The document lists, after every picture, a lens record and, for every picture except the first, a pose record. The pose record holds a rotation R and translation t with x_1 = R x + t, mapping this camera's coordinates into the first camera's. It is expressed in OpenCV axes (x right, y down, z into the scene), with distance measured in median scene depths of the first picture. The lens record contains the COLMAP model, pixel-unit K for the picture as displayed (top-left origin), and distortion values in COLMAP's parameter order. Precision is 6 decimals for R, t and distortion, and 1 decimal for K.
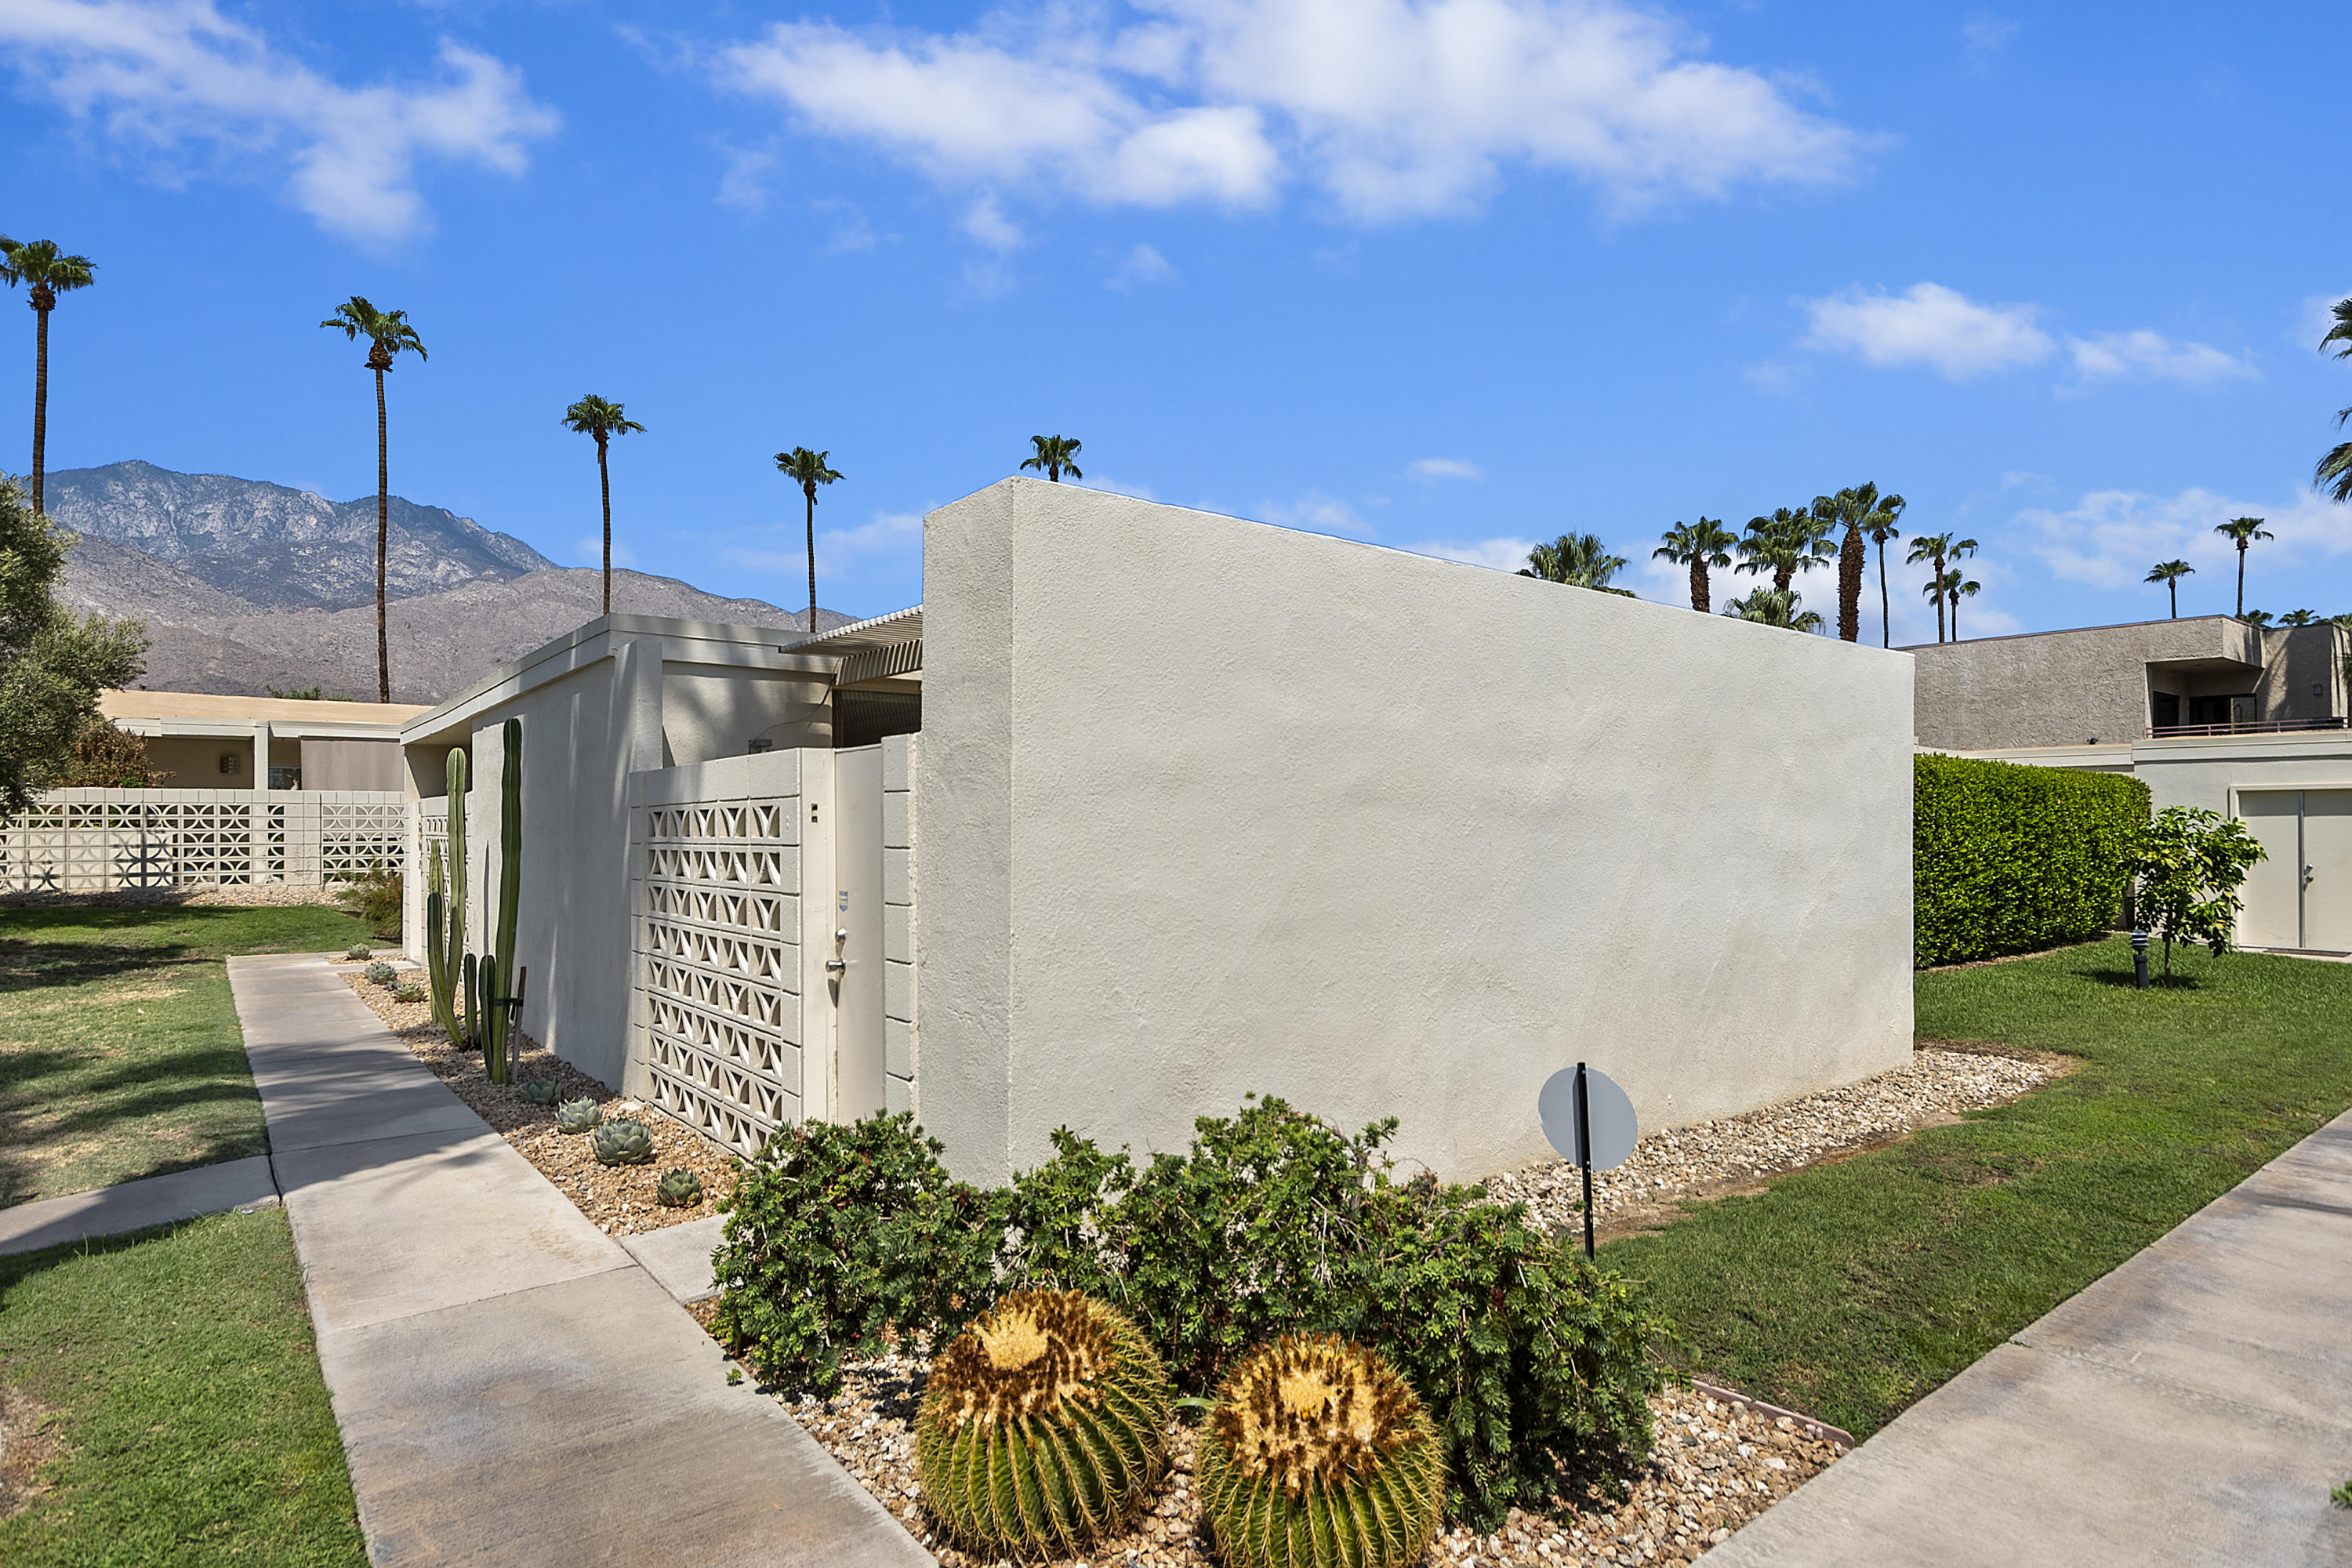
lens RADIAL K [[1233.9, 0, 1178.4], [0, 1233.9, 825.3], [0, 0, 1]] dist [0.014013, -0.008864]
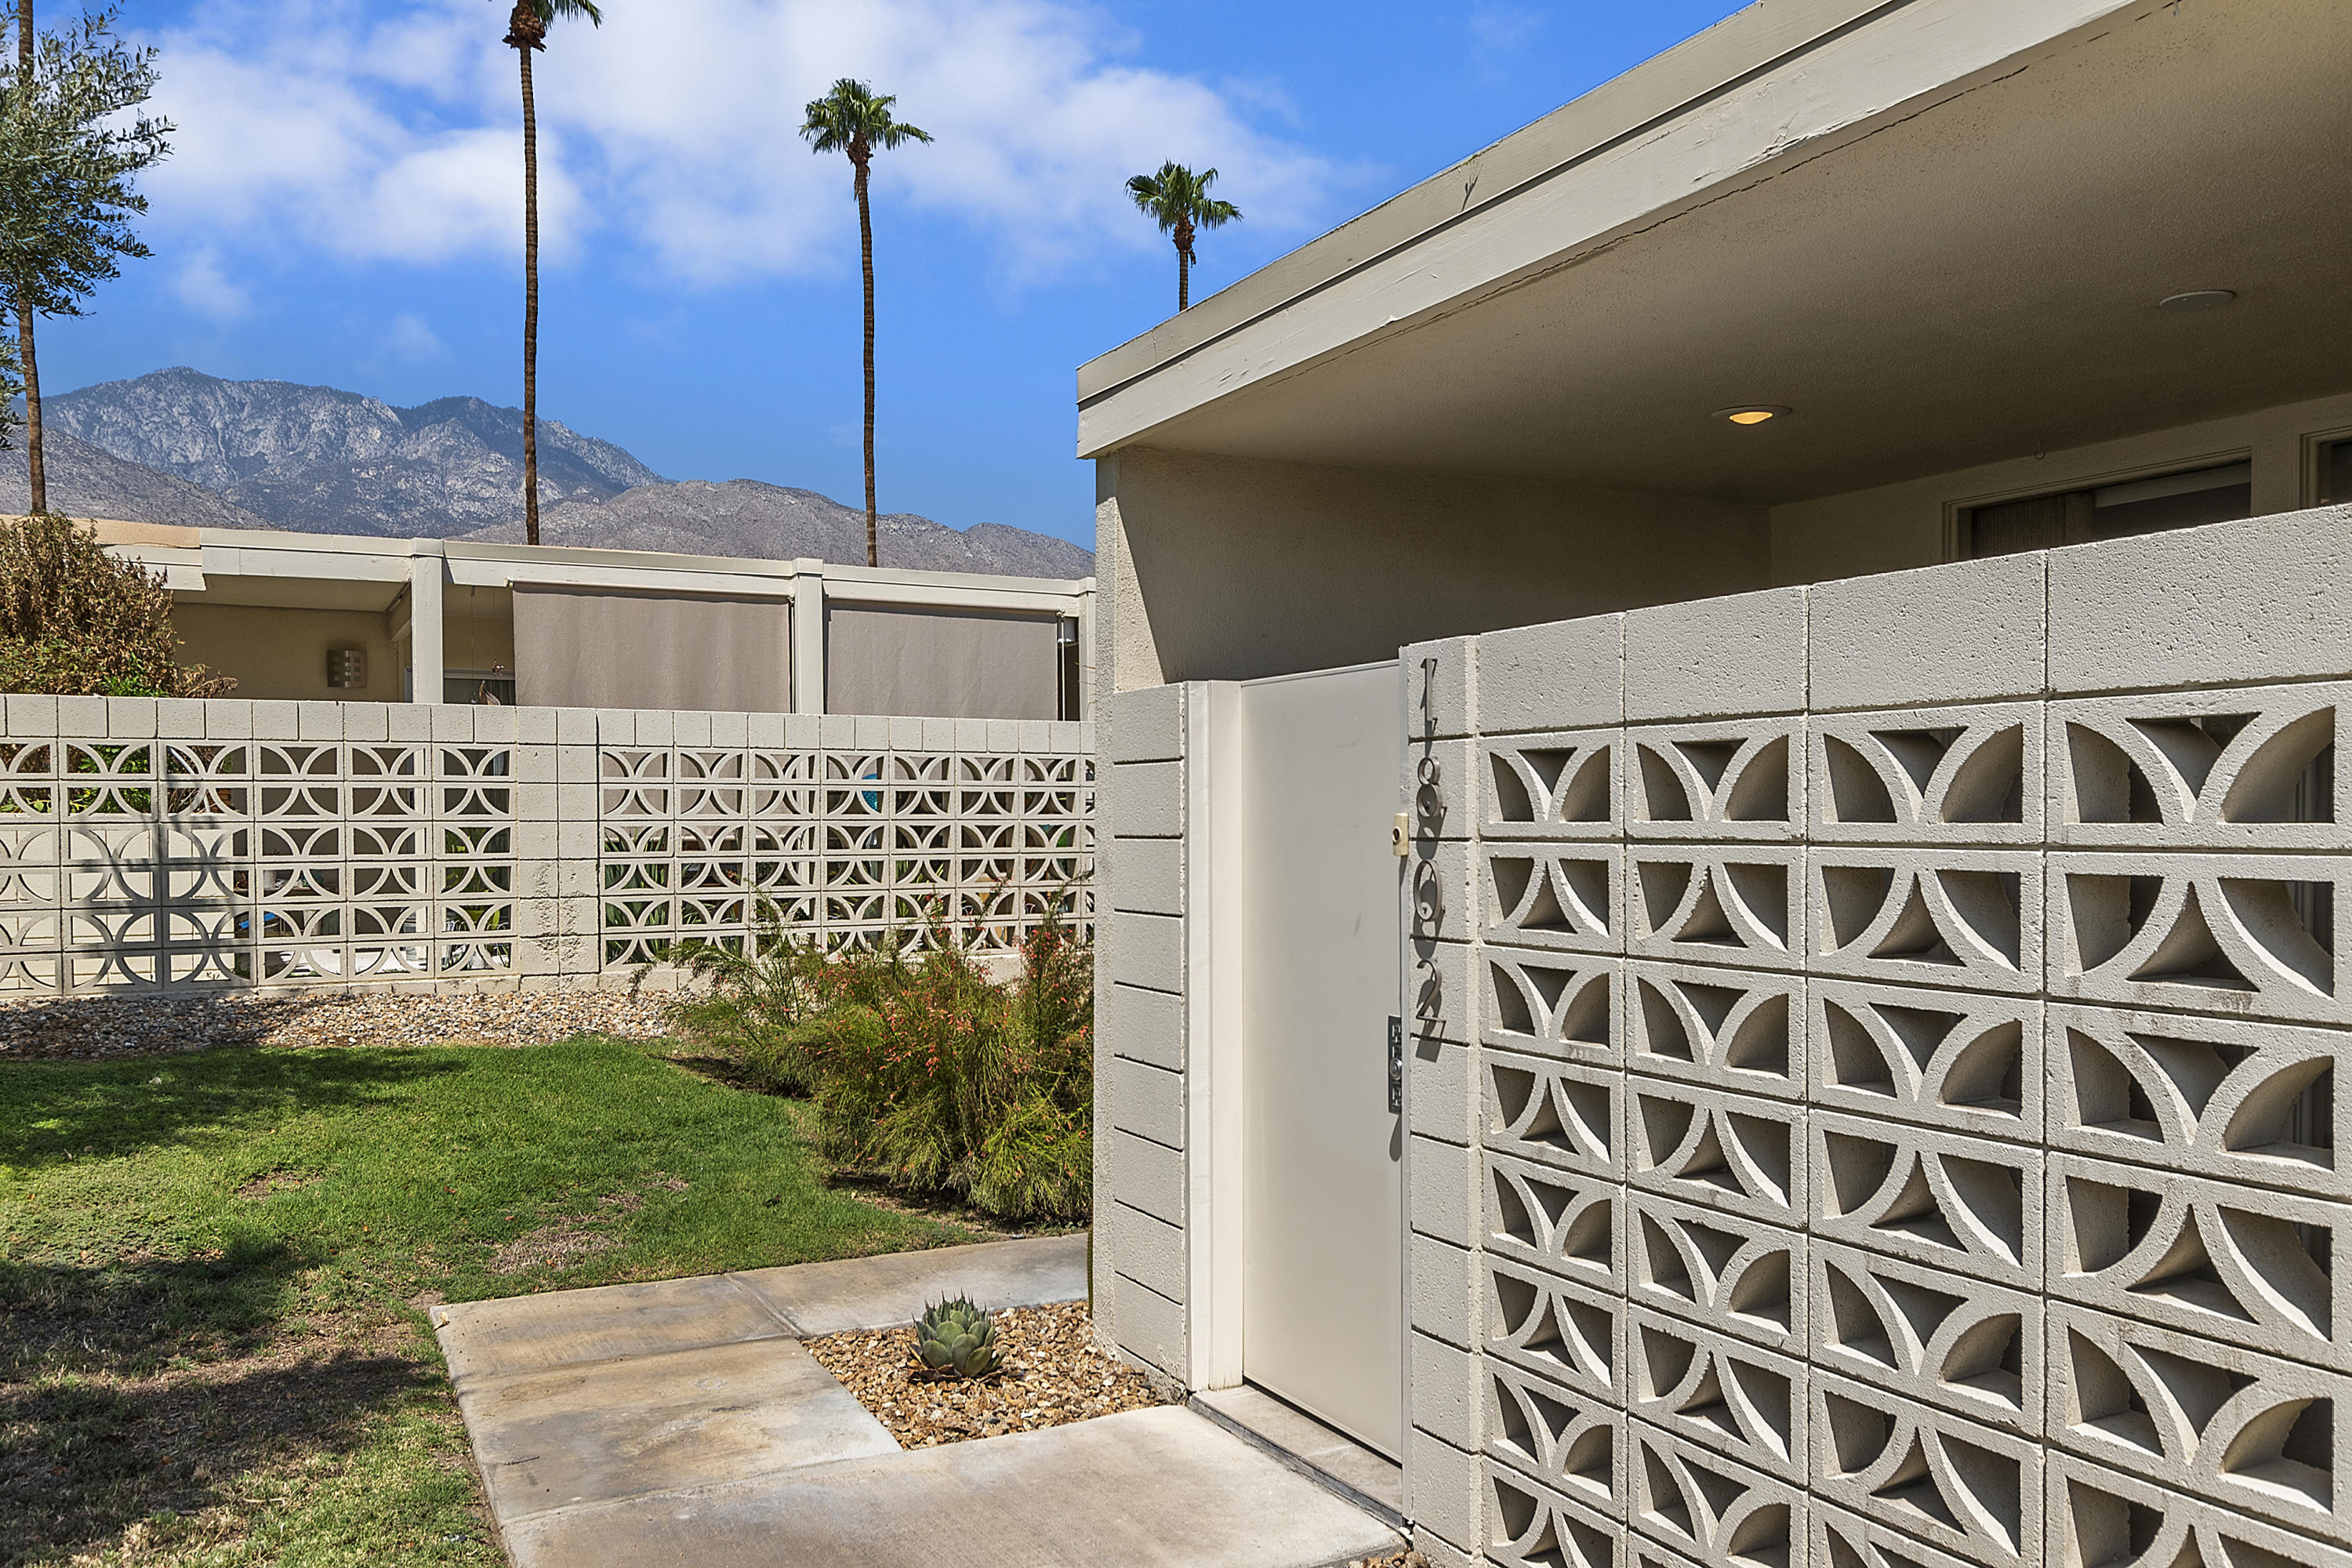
lens RADIAL K [[1678.7, 0, 1144.9], [0, 1678.7, 856.5], [0, 0, 1]] dist [-0.002317, -0.007897]
pose [[0.983949, 0.003001, -0.178424, -0.469633], [0.001043, 0.999745, 0.022564, 0.003992], [0.178446, -0.022388, 0.983695, 0.575732]]
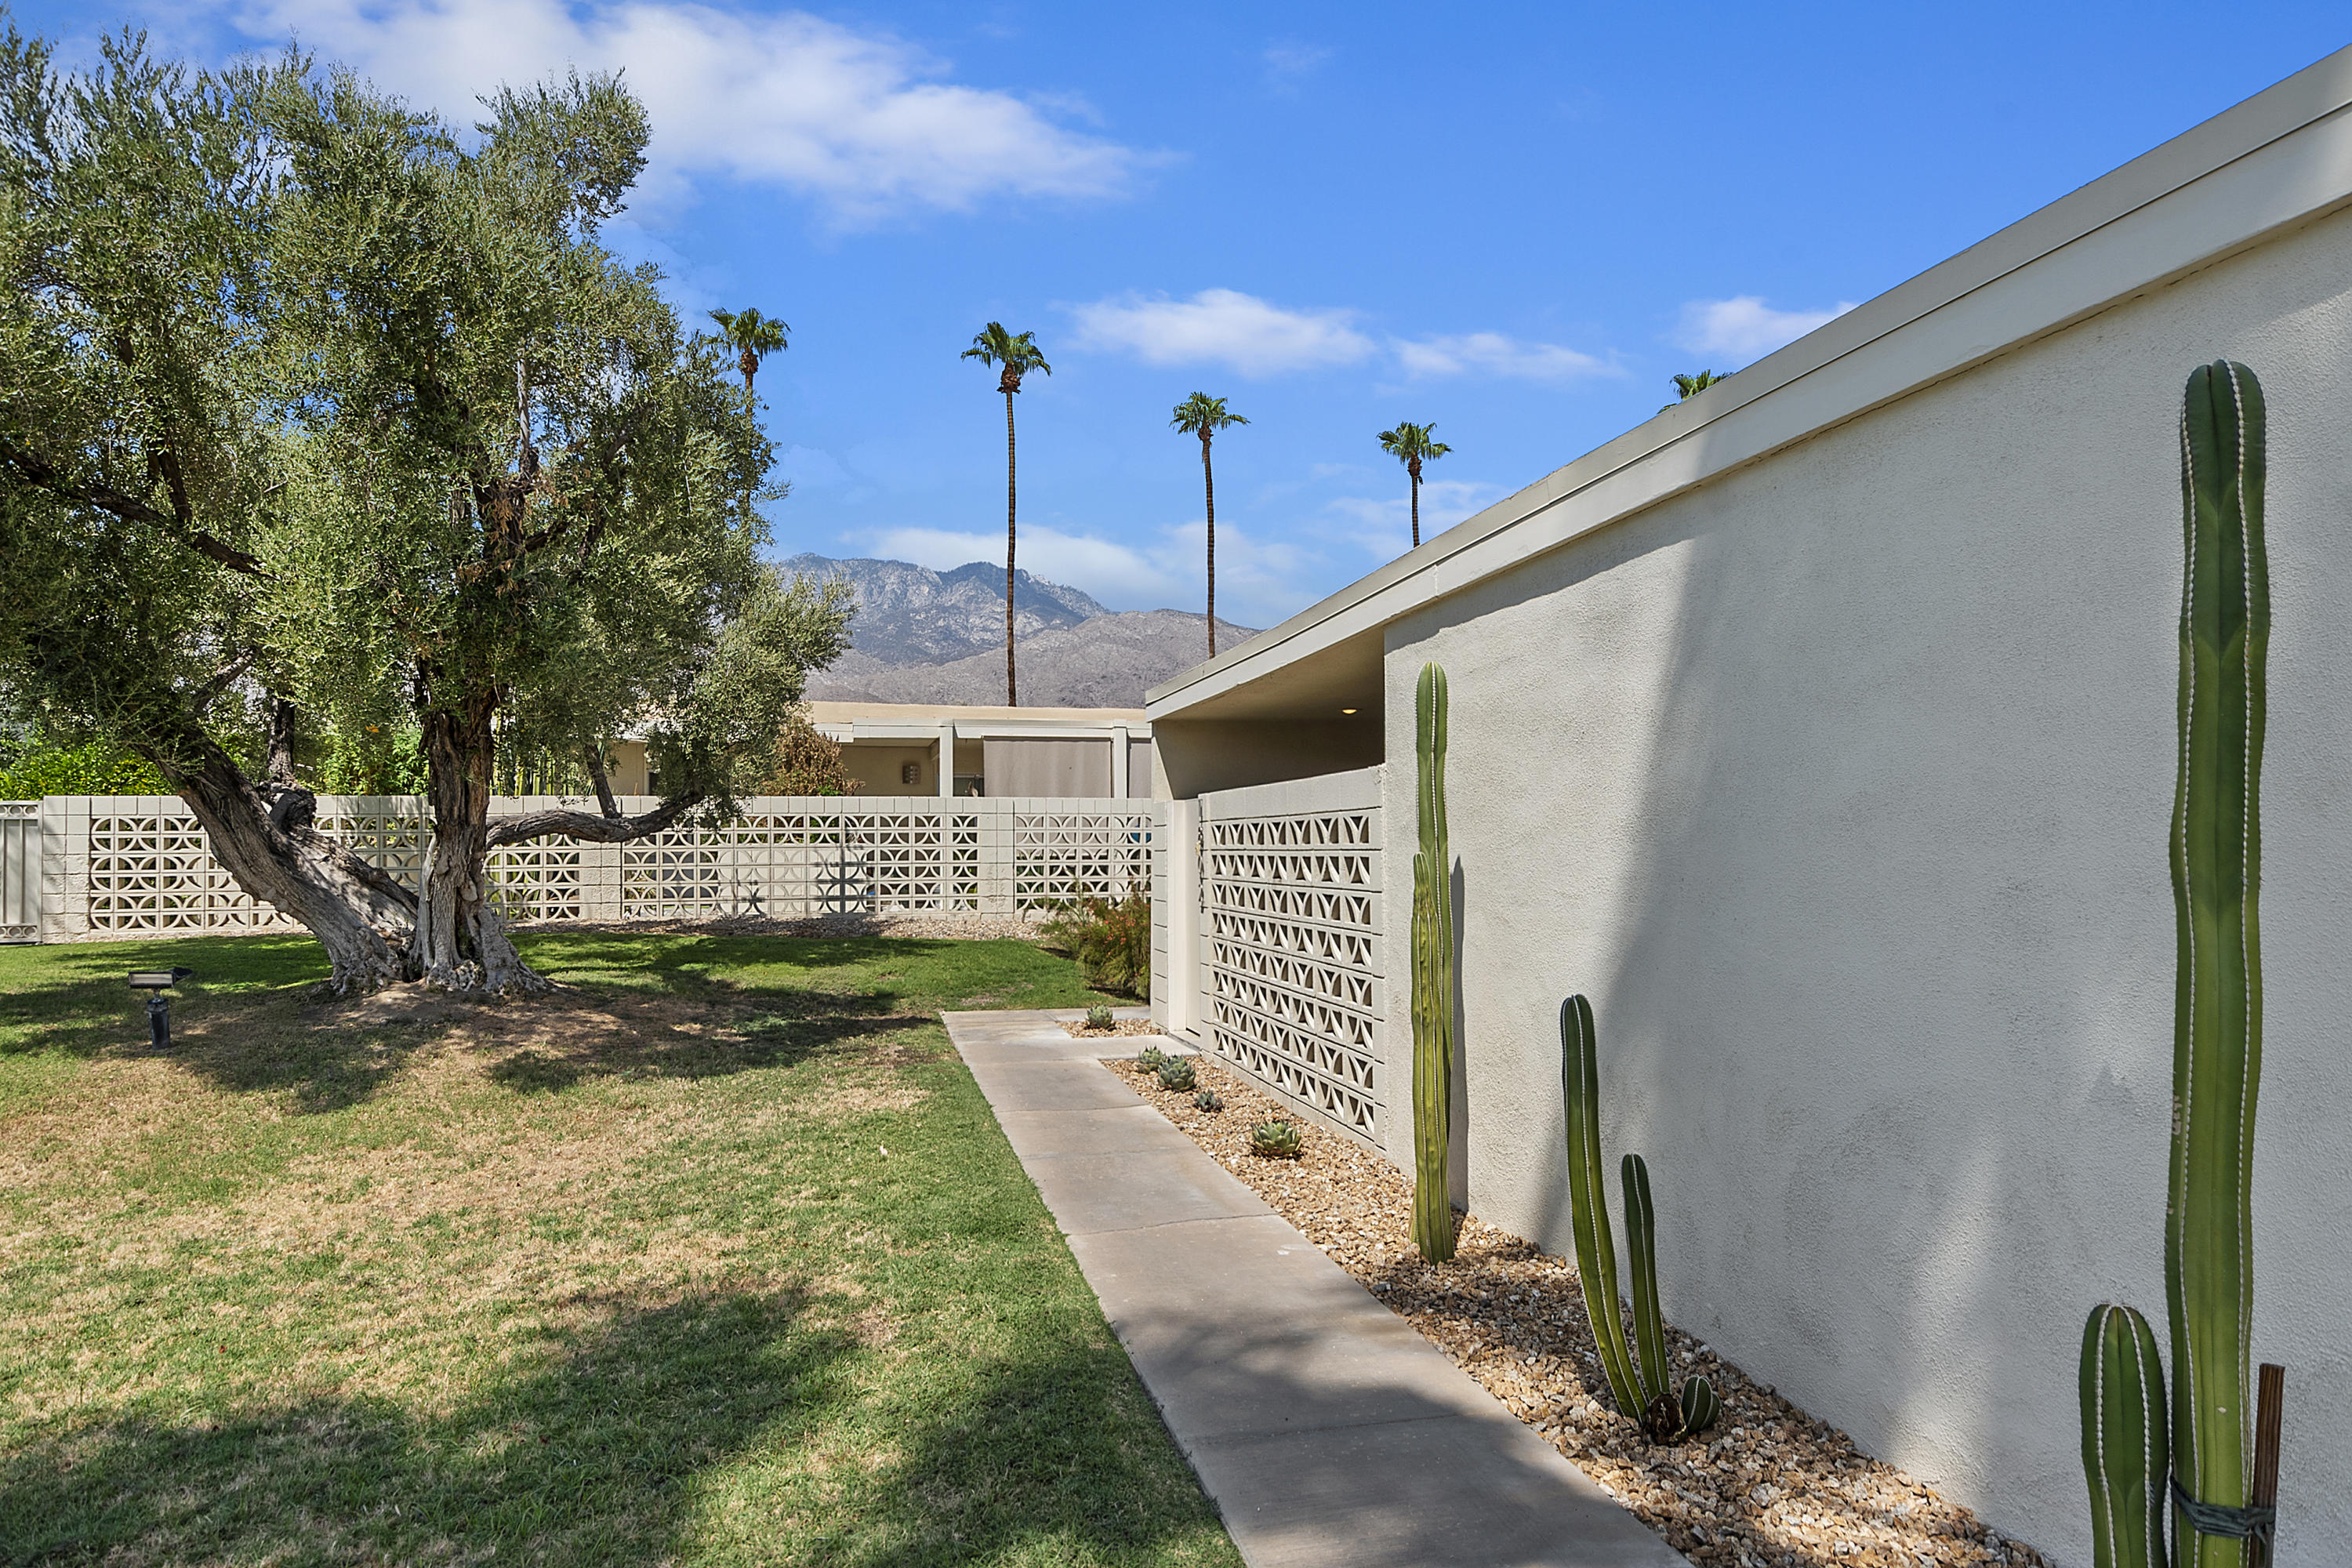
lens RADIAL K [[1234.5, 0, 1170.3], [0, 1234.5, 831.8], [0, 0, 1]] dist [-0.011515, 0.001000]
pose [[0.916588, -0.006810, -0.399774, -0.283888], [0.002227, 0.999926, -0.011928, 0.004789], [0.399826, 0.010042, 0.916536, 0.308526]]
